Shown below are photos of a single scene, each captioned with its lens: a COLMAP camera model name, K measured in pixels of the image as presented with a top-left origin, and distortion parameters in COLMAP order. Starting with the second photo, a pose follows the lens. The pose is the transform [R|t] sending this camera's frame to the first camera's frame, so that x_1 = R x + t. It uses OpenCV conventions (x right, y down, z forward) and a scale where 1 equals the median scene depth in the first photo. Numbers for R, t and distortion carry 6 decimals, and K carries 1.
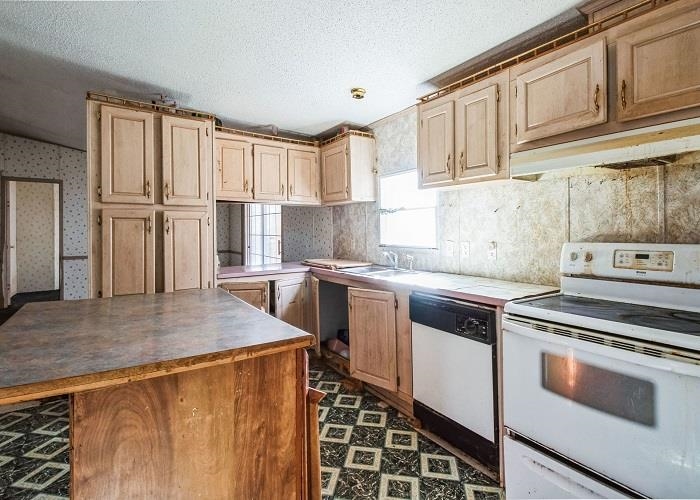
lens RADIAL K [[355.6, 0, 350.8], [0, 355.6, 229.4], [0, 0, 1]] dist [0.003702, 0.000489]
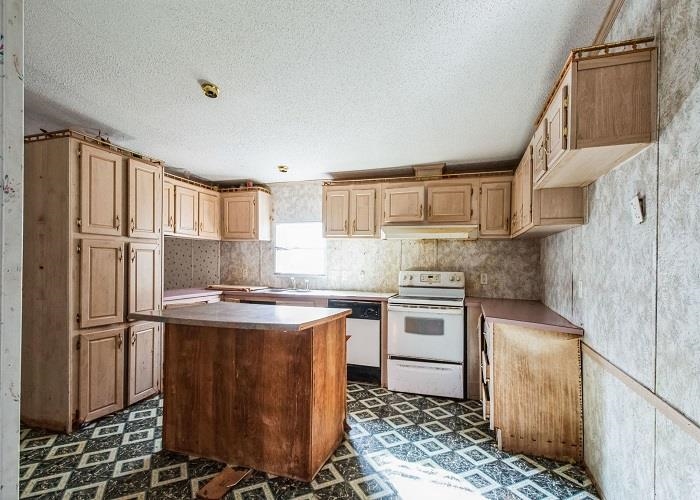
lens RADIAL K [[366.6, 0, 370.9], [0, 366.6, 252.2], [0, 0, 1]] dist [0.002240, 0.000779]
pose [[0.768374, 0.037937, 0.638875, -0.703737], [-0.024132, 0.999249, -0.030312, -0.003491], [-0.639545, 0.007874, 0.768713, -0.420069]]
